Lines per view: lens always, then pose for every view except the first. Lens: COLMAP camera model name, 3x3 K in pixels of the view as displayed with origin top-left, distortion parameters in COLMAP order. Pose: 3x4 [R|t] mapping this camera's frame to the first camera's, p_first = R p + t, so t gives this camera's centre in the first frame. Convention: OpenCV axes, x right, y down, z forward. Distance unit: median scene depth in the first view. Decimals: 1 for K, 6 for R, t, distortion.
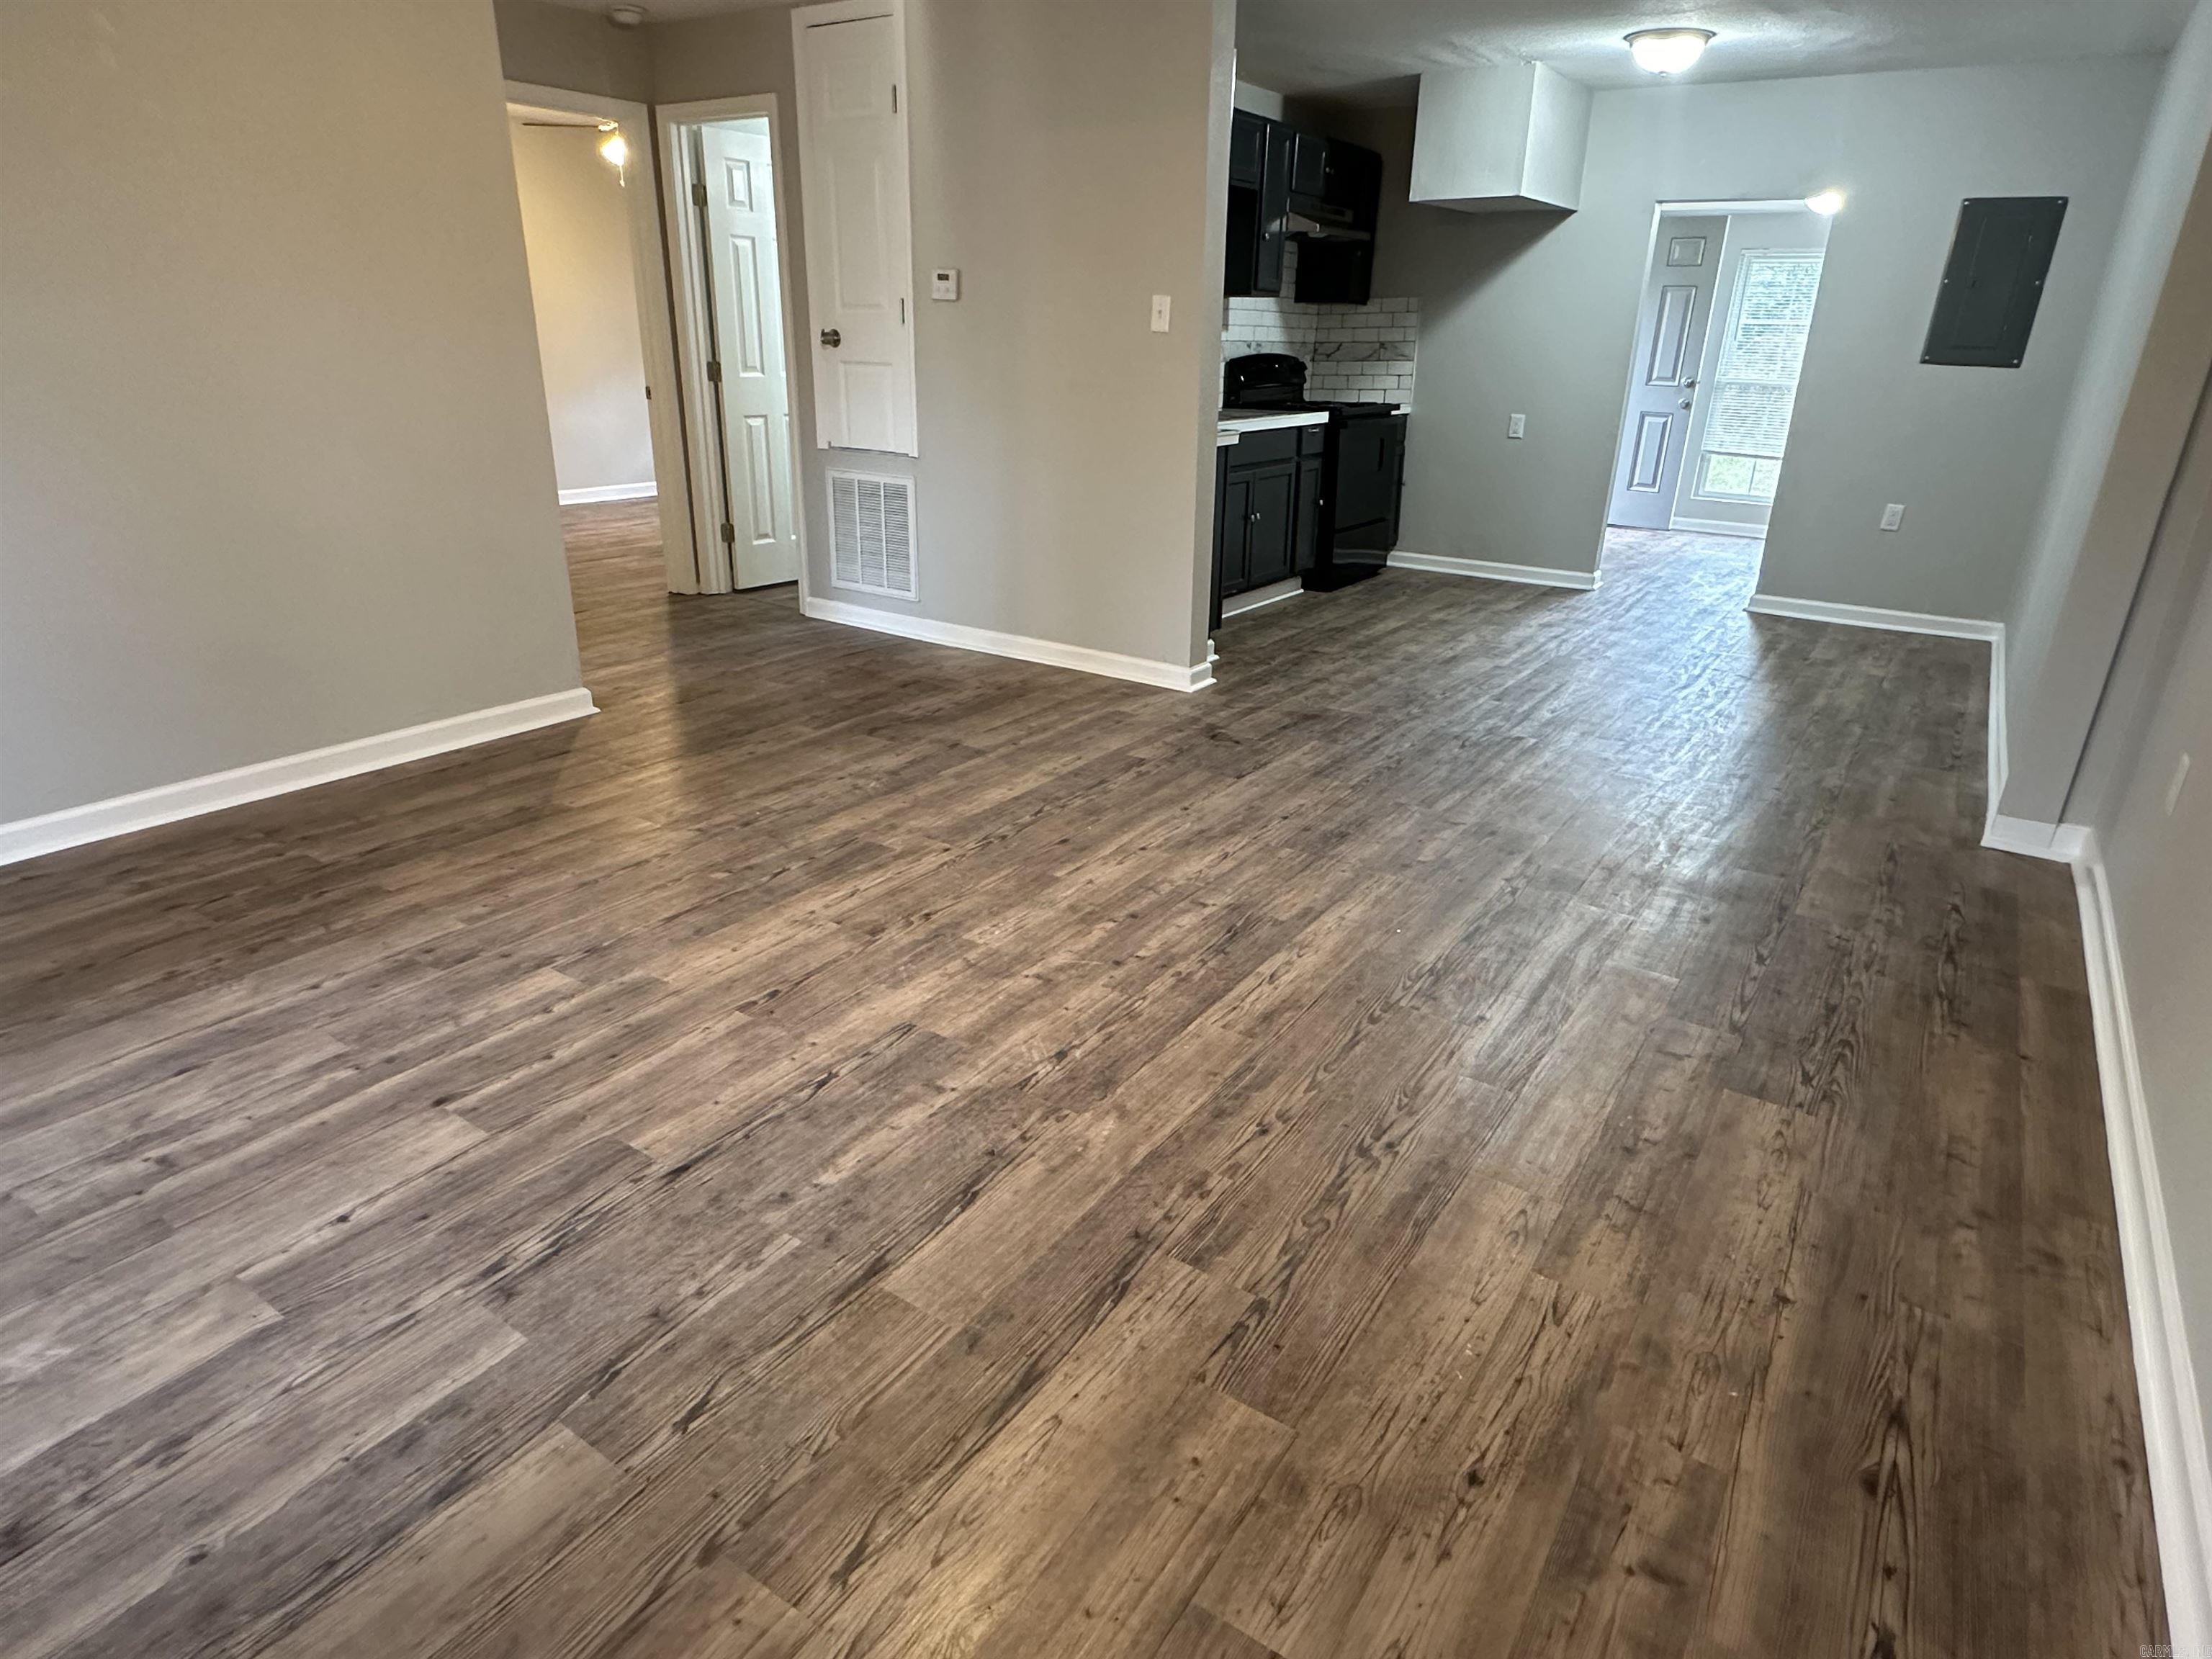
lens RADIAL K [[1247.4, 0, 1103.4], [0, 1247.4, 834.4], [0, 0, 1]] dist [-0.005705, 0.000467]
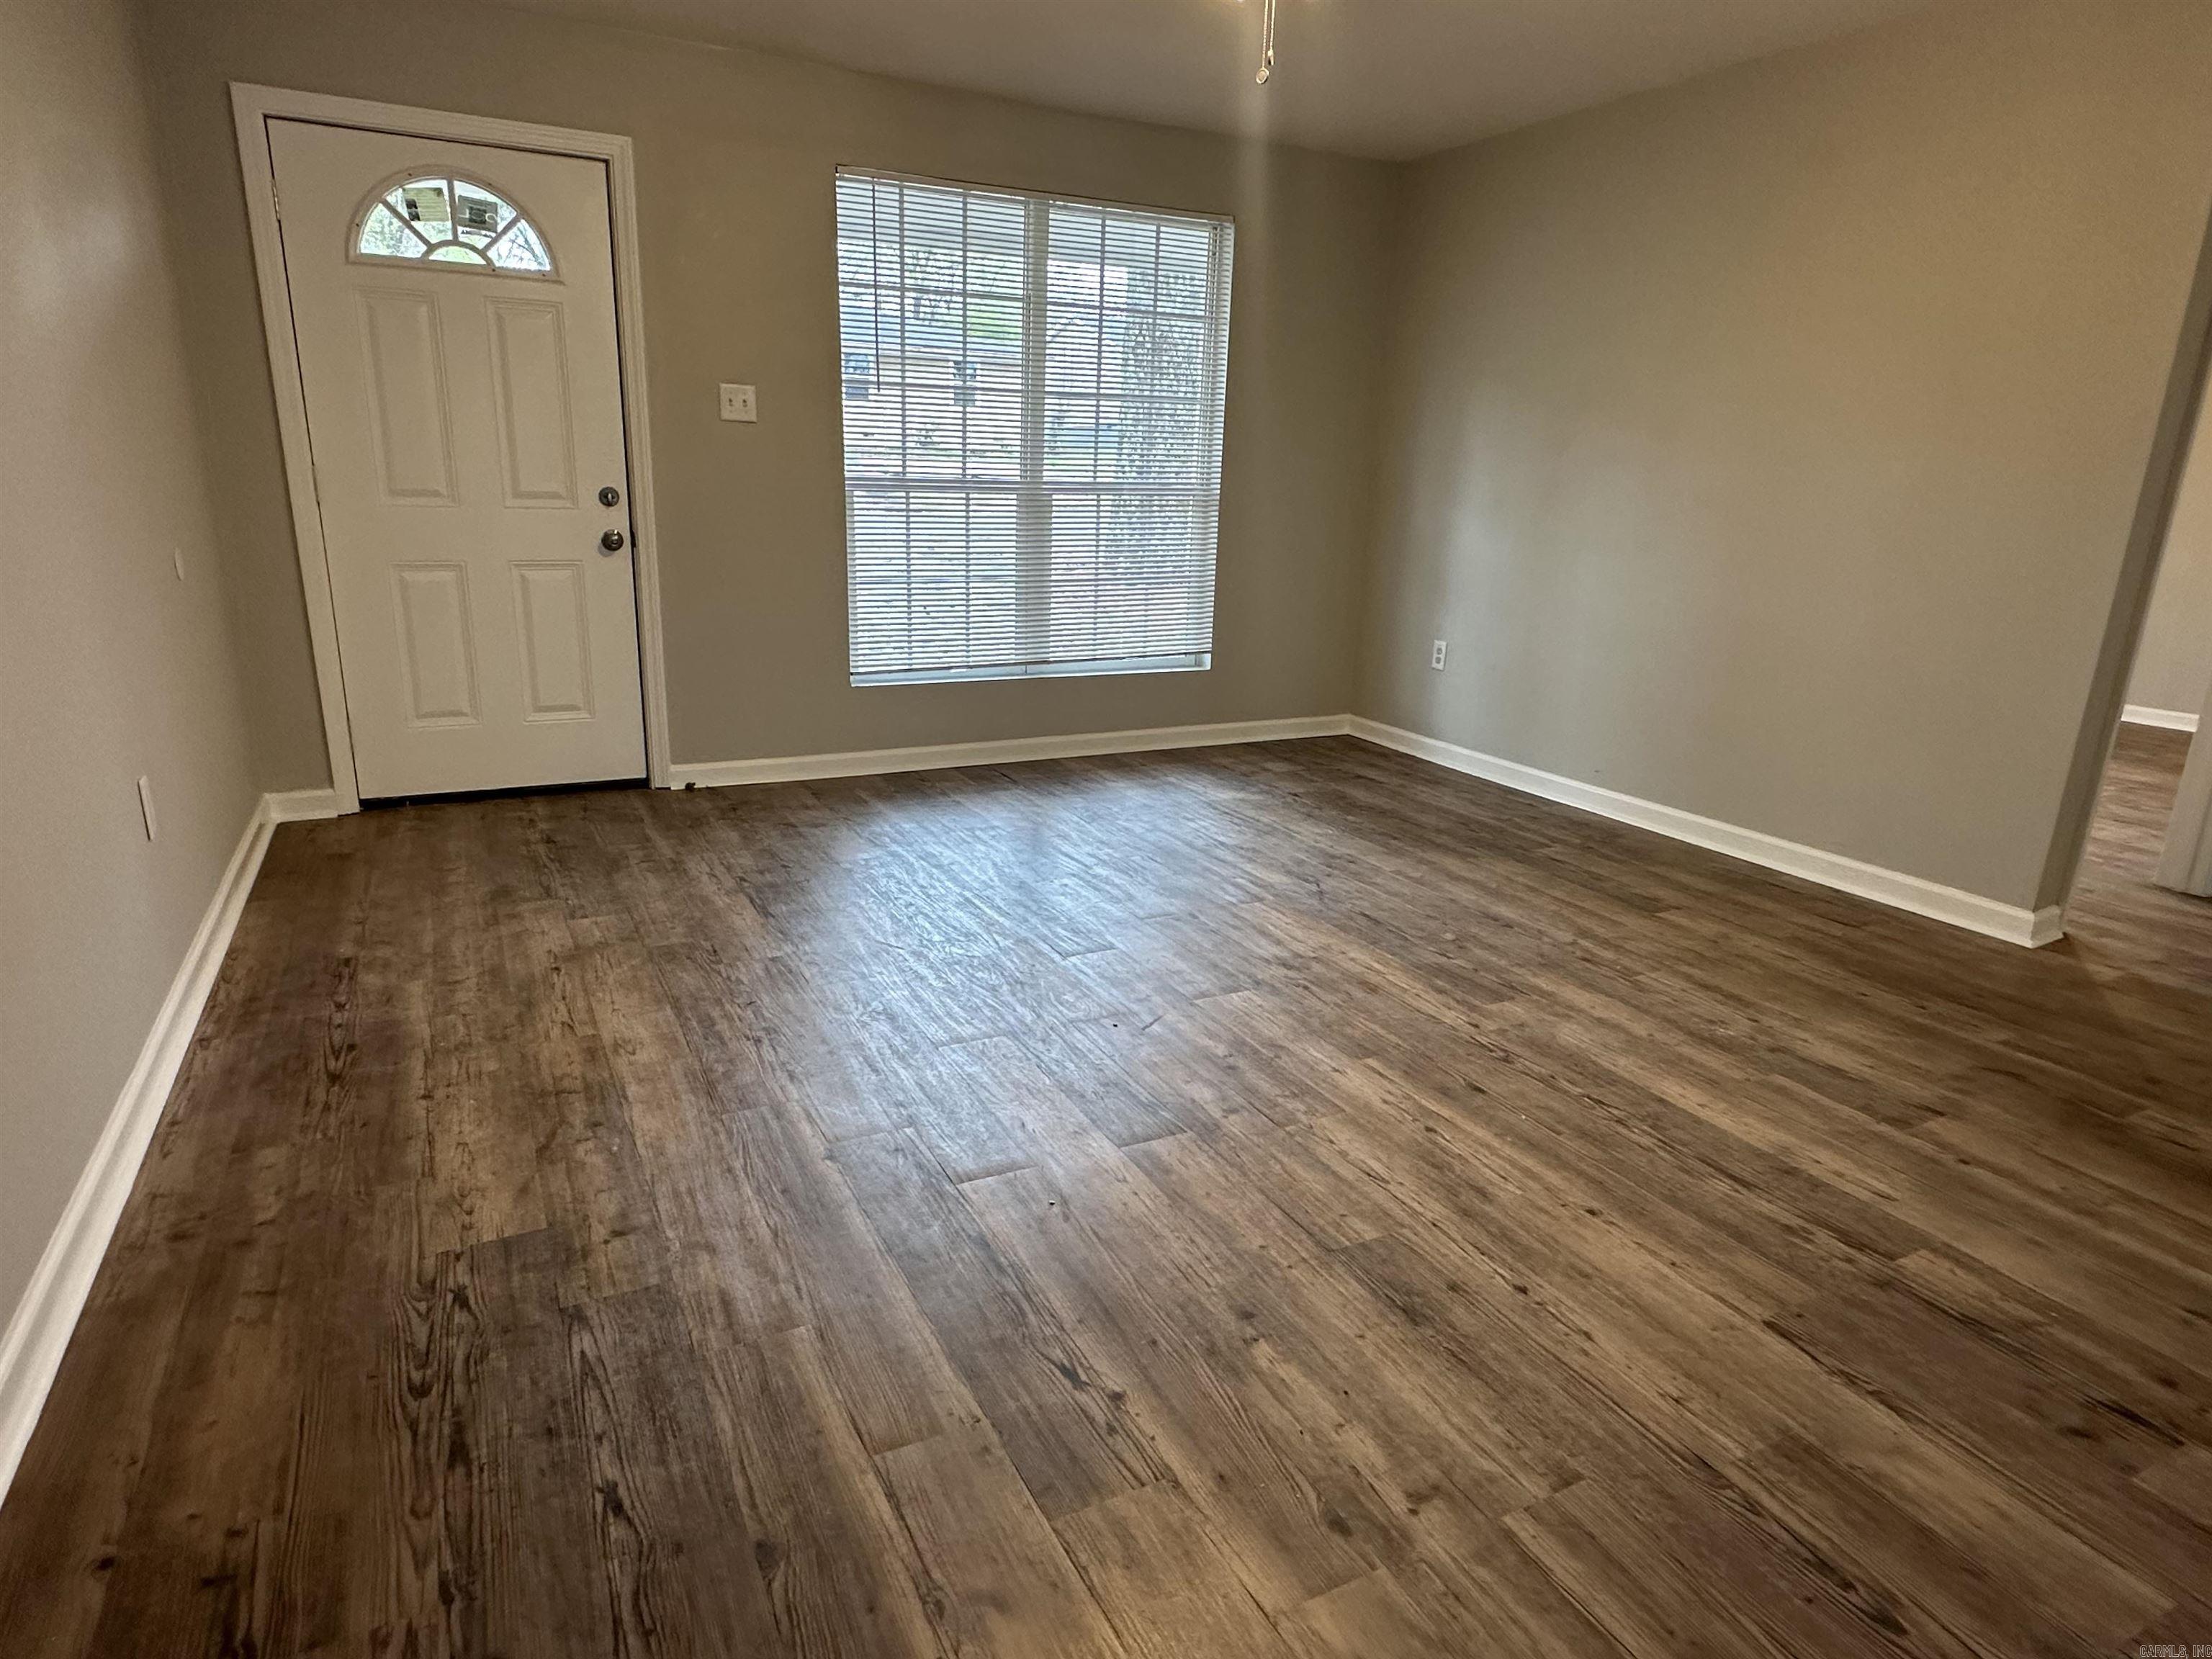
lens RADIAL K [[1247.4, 0, 1103.4], [0, 1247.4, 834.4], [0, 0, 1]] dist [-0.005705, 0.000467]
pose [[-0.476582, 0.207863, -0.854203, 0.668578], [-0.369867, 0.834060, 0.409319, -0.338064], [0.797539, 0.511015, -0.320616, 0.976533]]
